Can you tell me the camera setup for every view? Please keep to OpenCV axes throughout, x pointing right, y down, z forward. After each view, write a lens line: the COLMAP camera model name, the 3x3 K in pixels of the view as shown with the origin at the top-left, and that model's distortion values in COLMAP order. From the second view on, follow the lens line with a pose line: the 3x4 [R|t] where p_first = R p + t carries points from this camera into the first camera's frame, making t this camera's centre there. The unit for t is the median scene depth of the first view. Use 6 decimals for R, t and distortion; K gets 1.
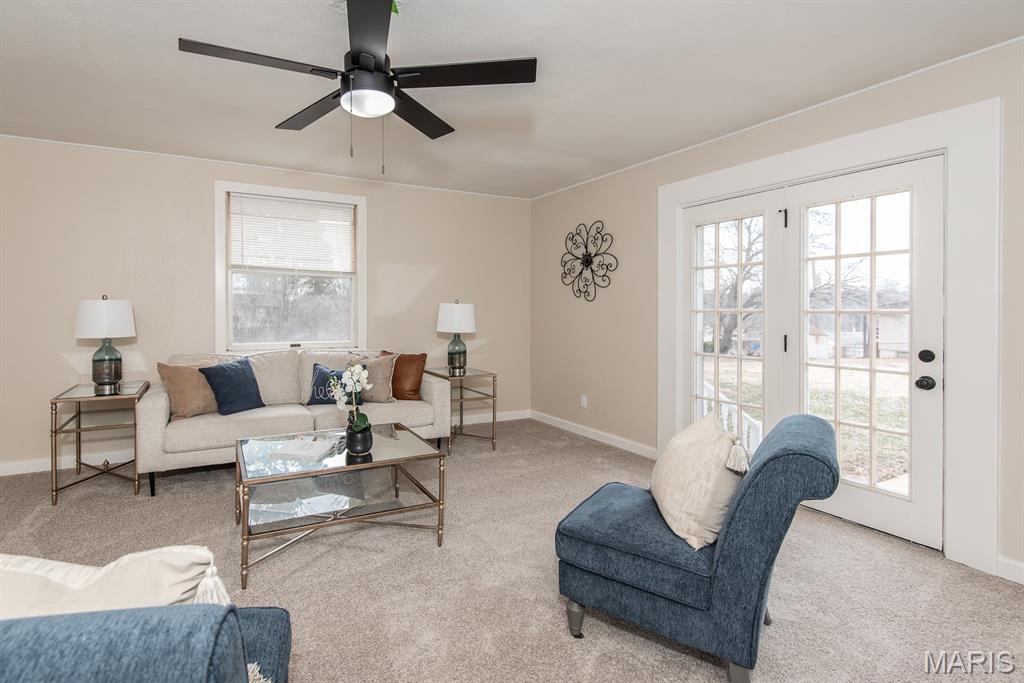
lens RADIAL K [[486.9, 0, 442.8], [0, 486.9, 309.6], [0, 0, 1]] dist [0.016965, -0.004821]
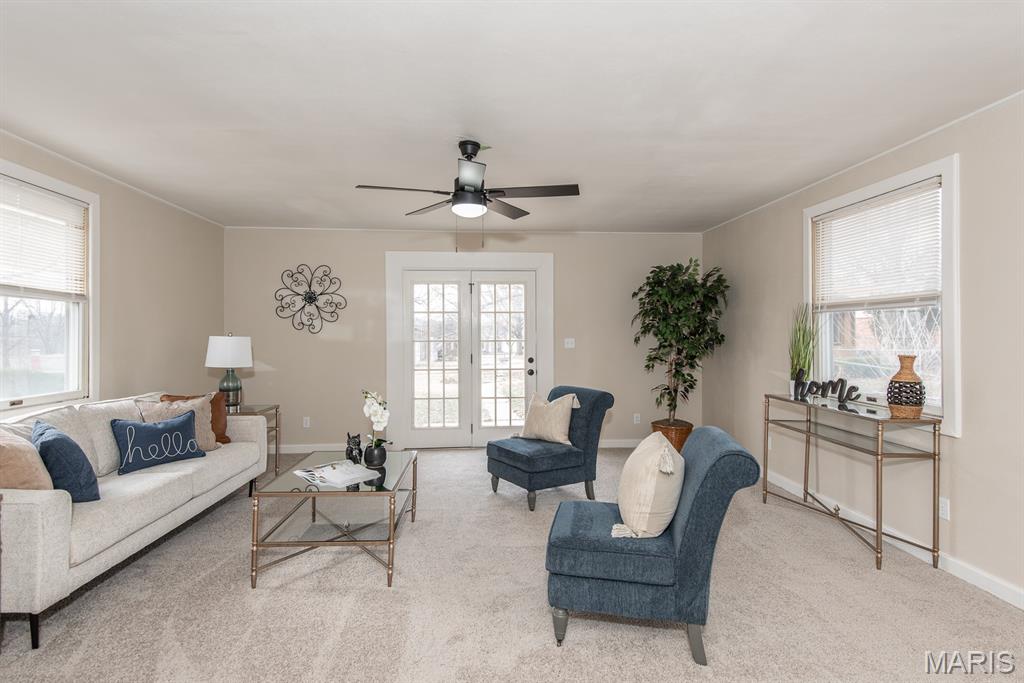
lens RADIAL K [[511.9, 0, 503.3], [0, 511.9, 321.1], [0, 0, 1]] dist [0.030781, -0.022834]
pose [[0.385521, 0.019500, 0.922493, -0.693854], [0.004844, 0.999720, -0.023157, -0.016961], [-0.922686, 0.013396, 0.385319, 0.131096]]
